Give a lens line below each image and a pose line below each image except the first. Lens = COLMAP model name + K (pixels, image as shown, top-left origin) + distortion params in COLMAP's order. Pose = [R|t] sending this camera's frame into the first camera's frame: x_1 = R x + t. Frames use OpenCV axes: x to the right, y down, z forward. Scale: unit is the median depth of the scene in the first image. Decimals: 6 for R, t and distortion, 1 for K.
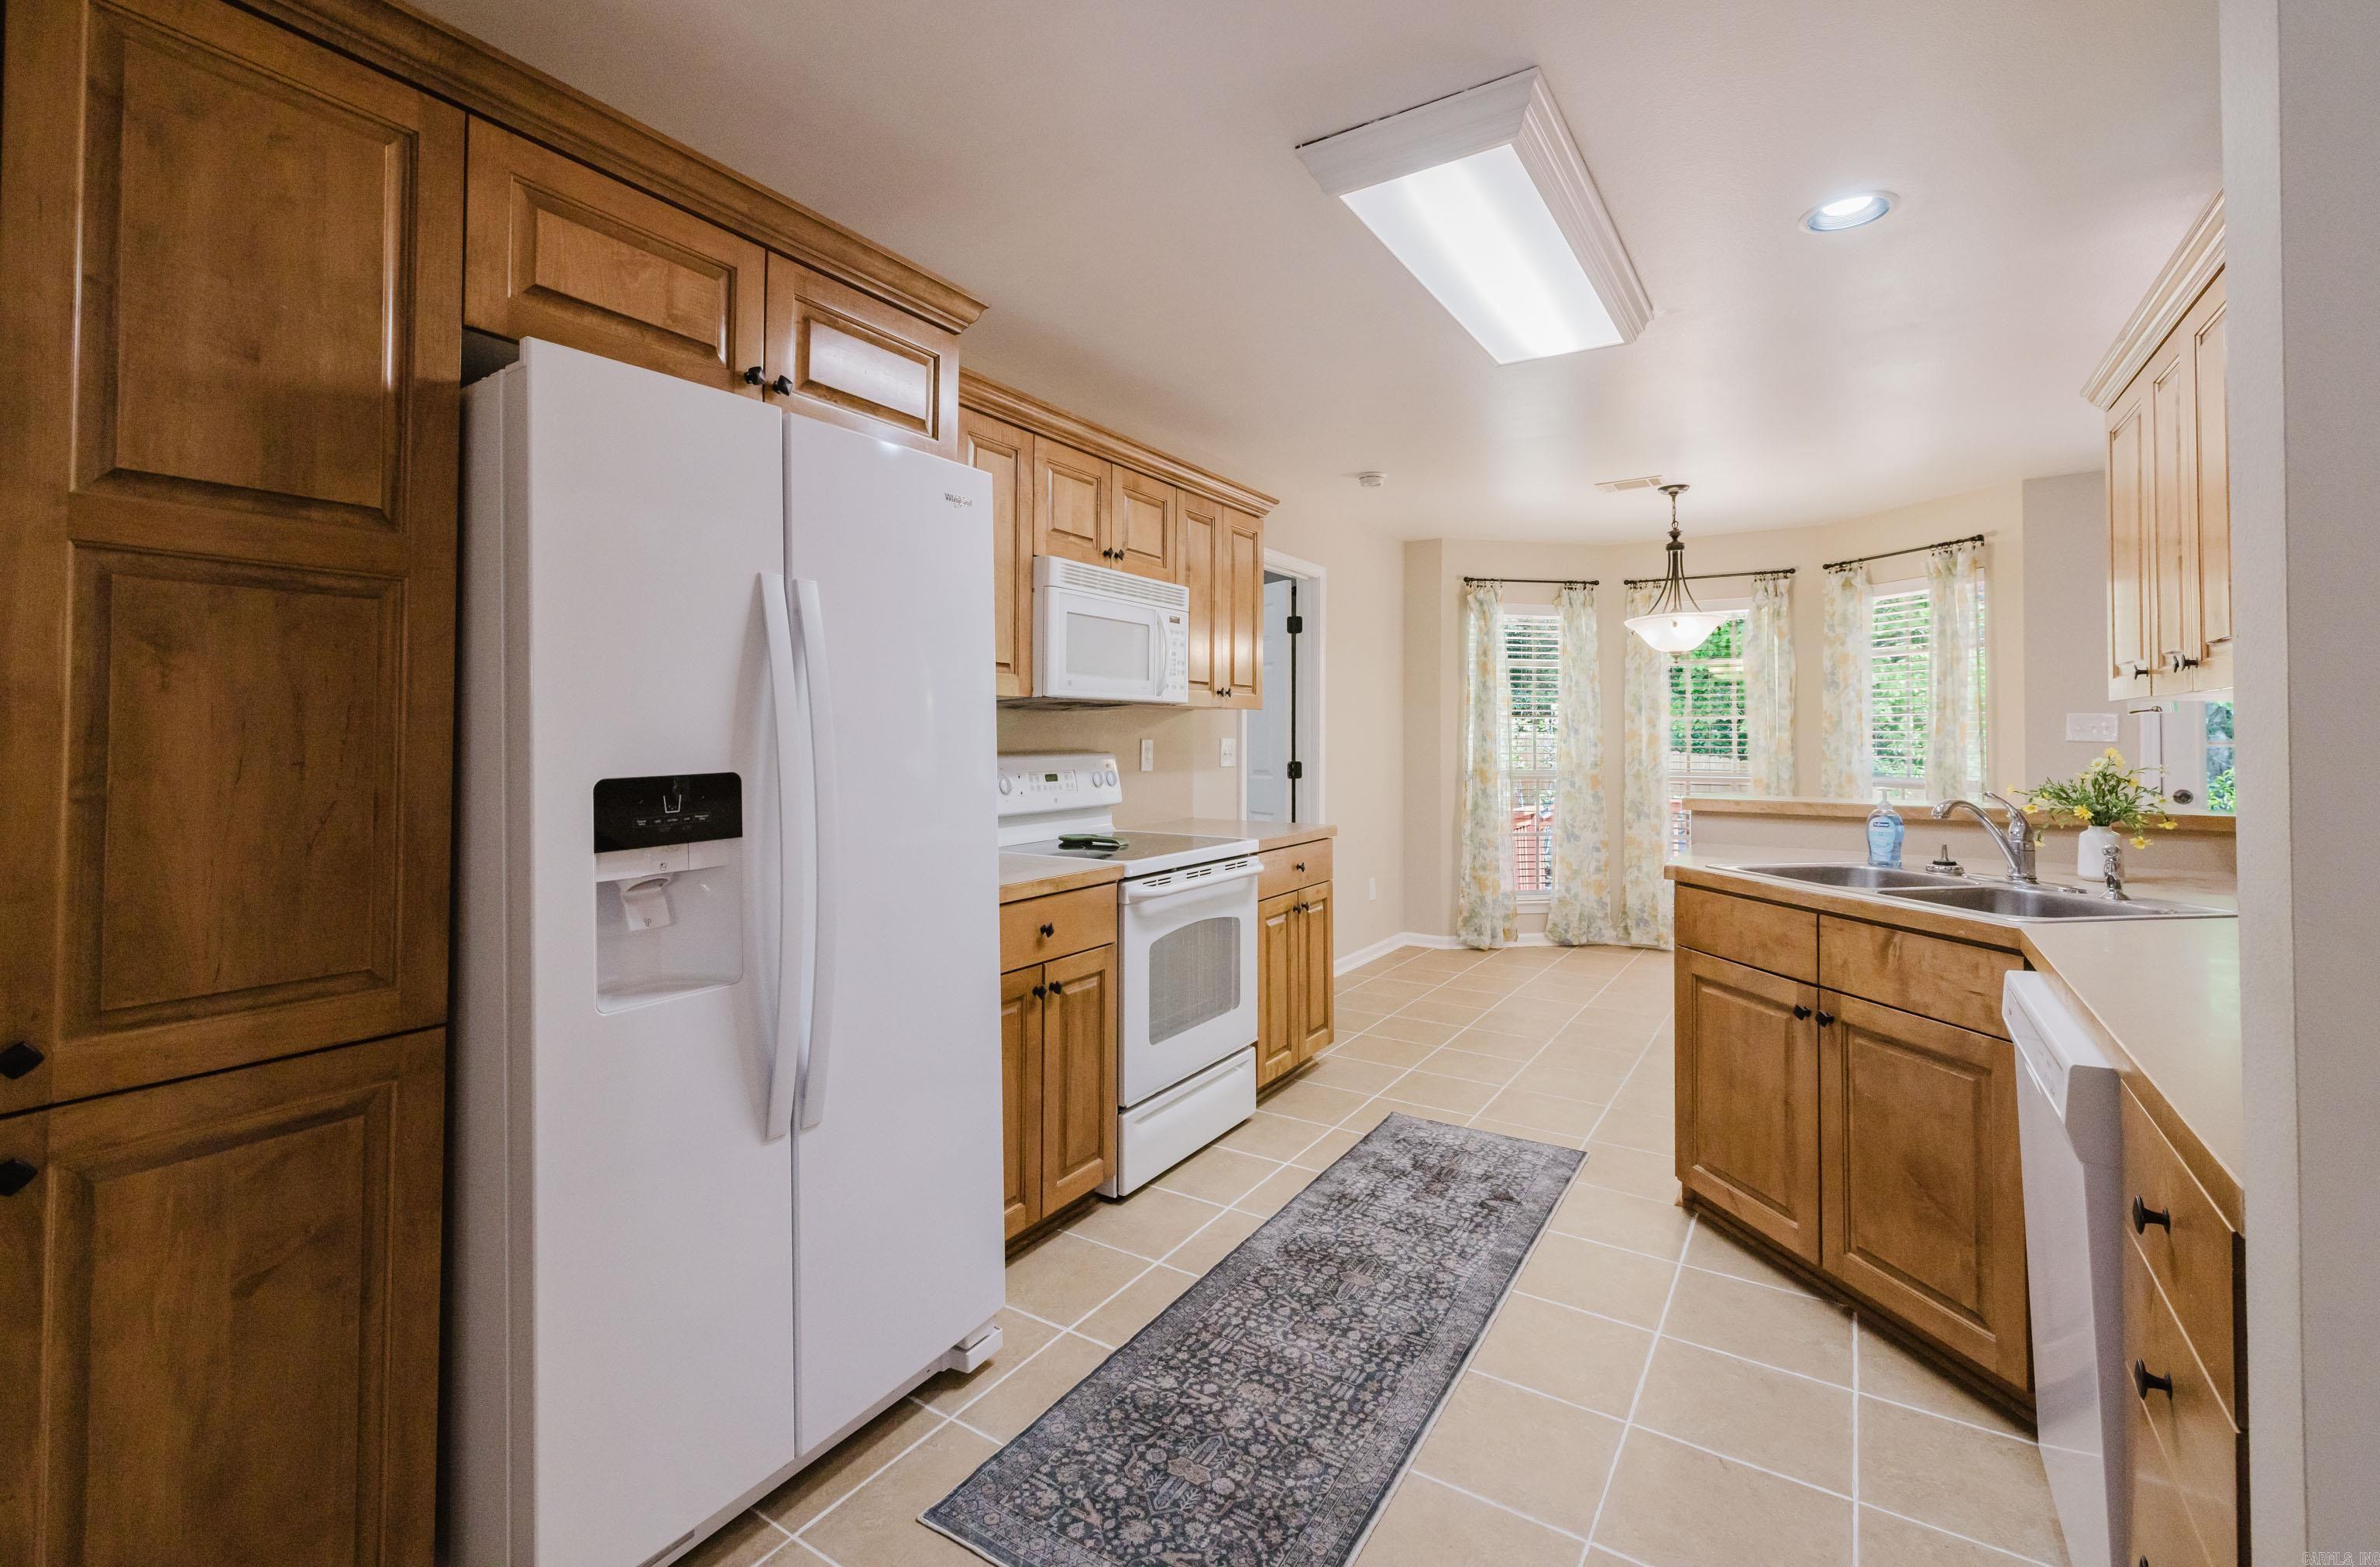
lens RADIAL K [[1042.0, 0, 1146.6], [0, 1042.0, 720.1], [0, 0, 1]] dist [-0.003094, -0.000149]
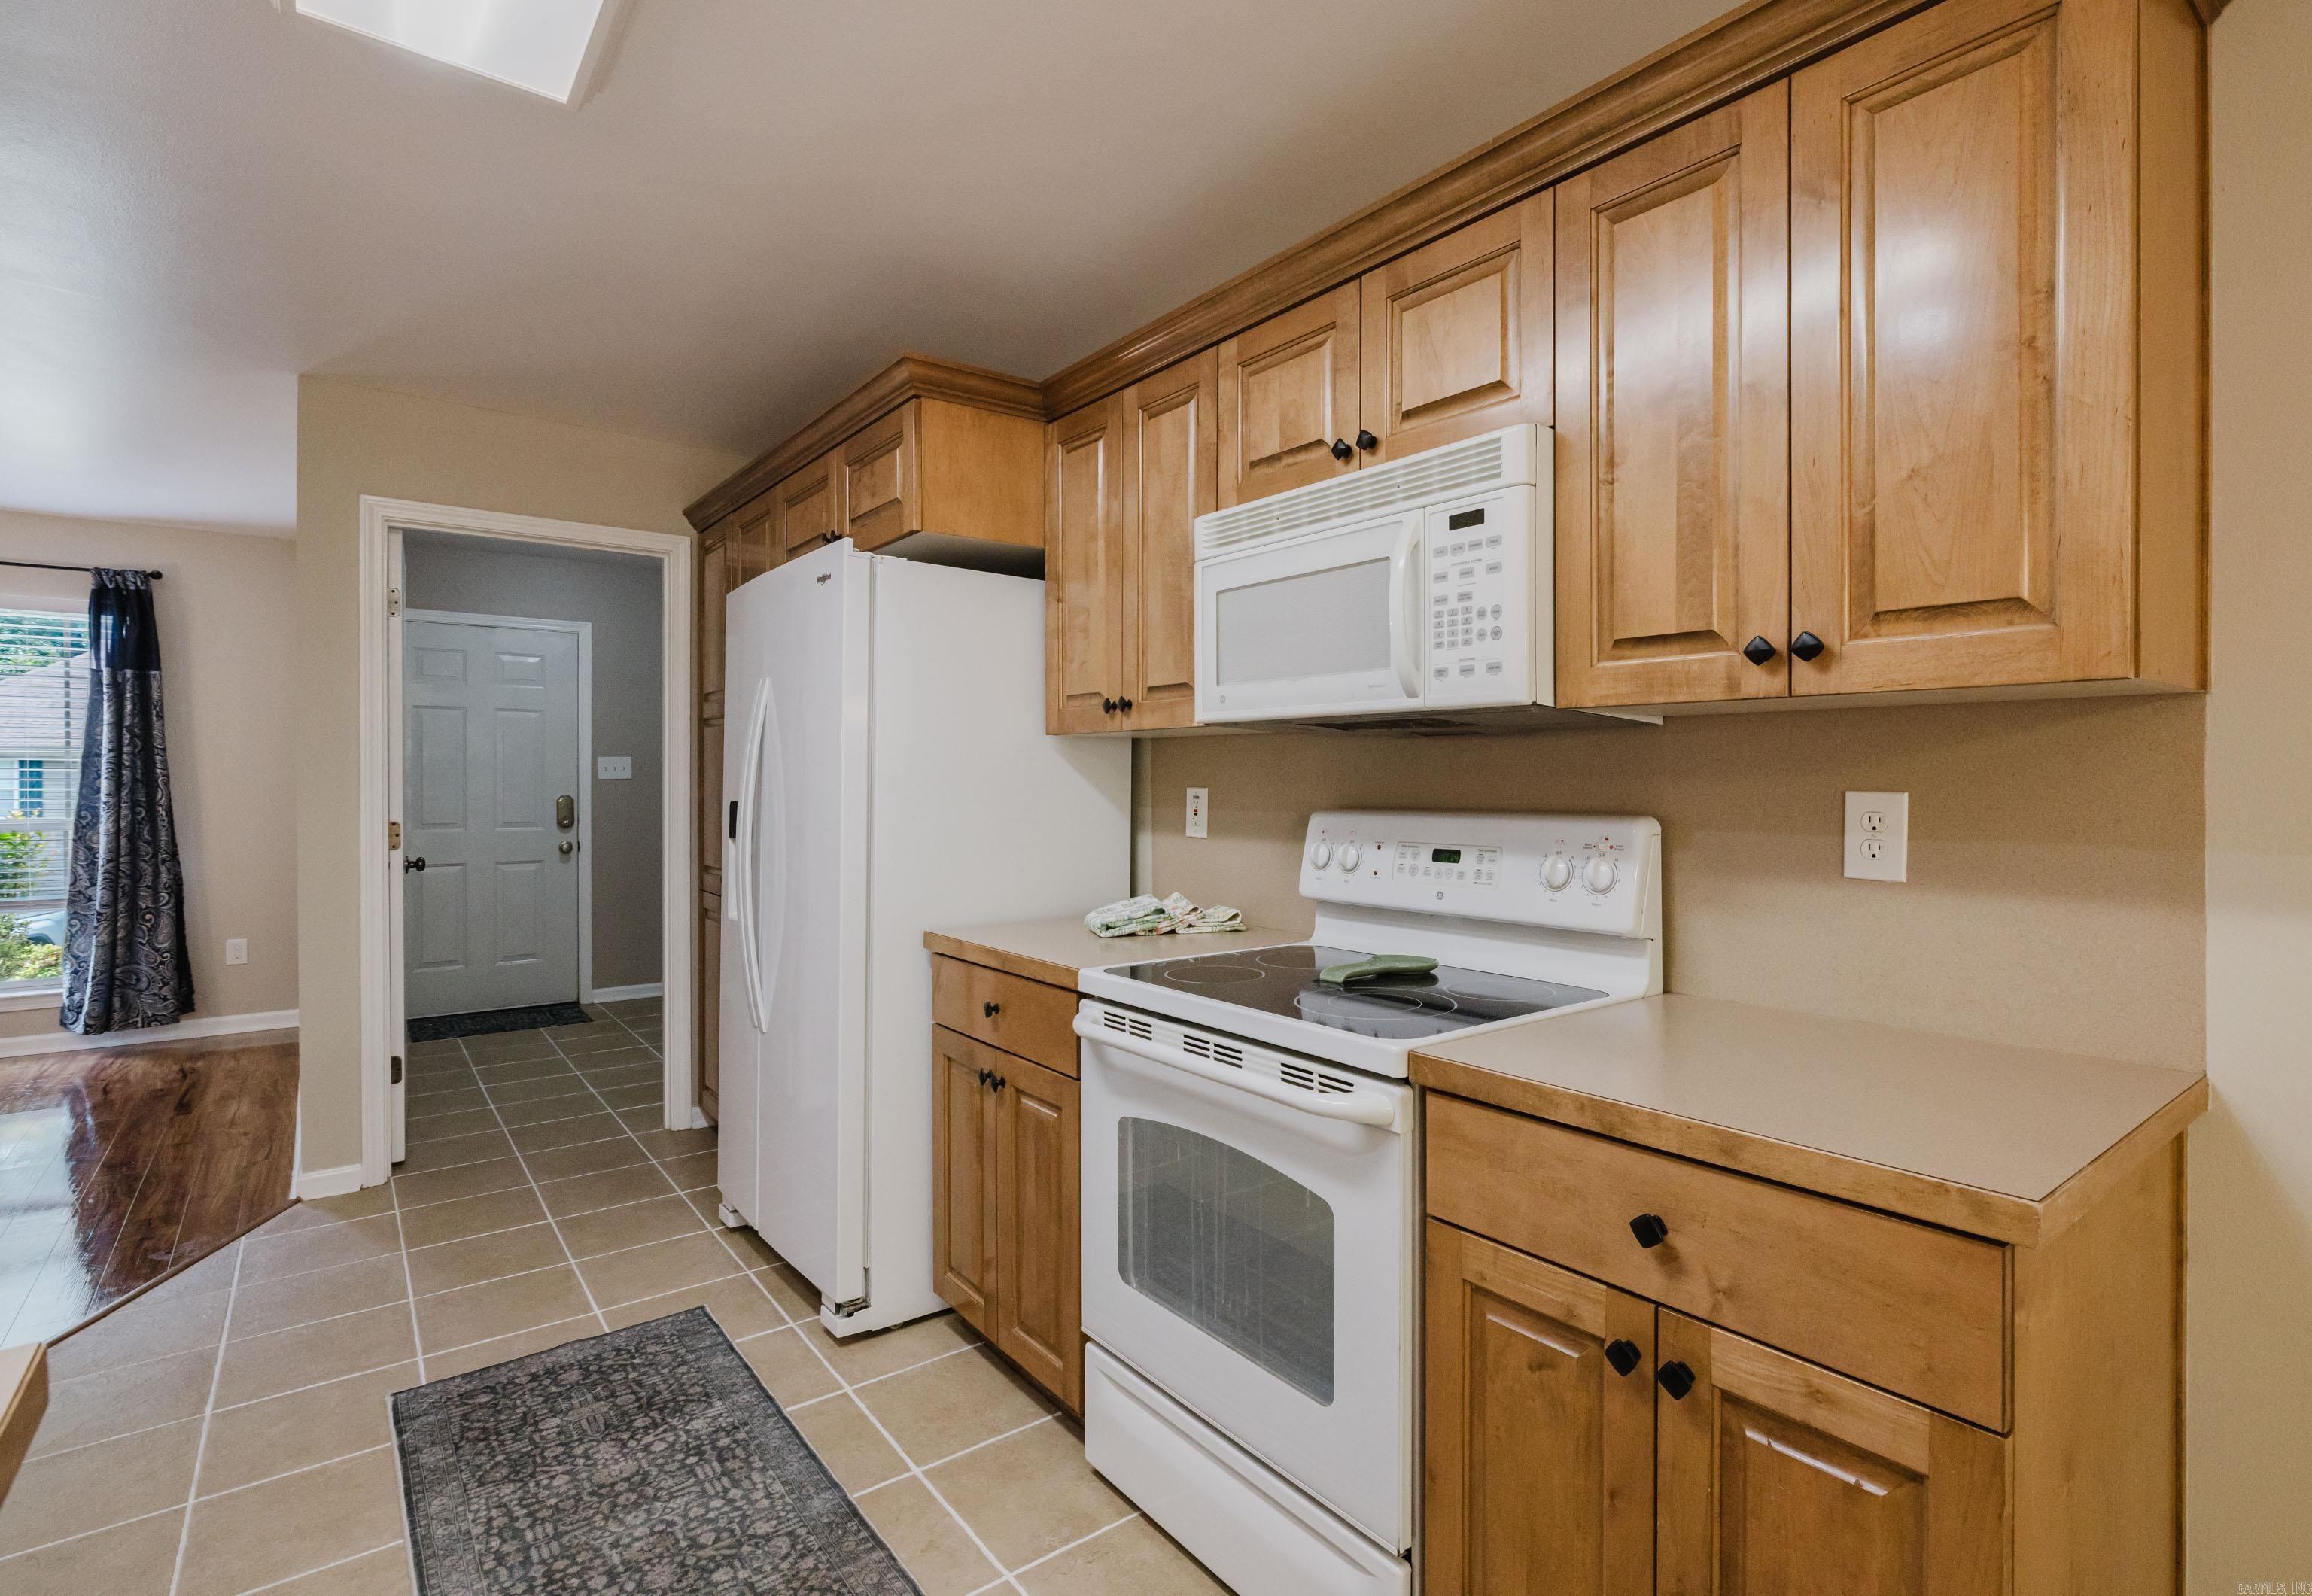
lens RADIAL K [[1118.2, 0, 1209.9], [0, 1118.2, 792.2], [0, 0, 1]] dist [-0.005012, 0.001429]
pose [[-0.303523, 0.006857, -0.952799, 0.886592], [0.009595, 0.999945, 0.004140, 0.028786], [0.952776, -0.007885, -0.303572, 1.792850]]
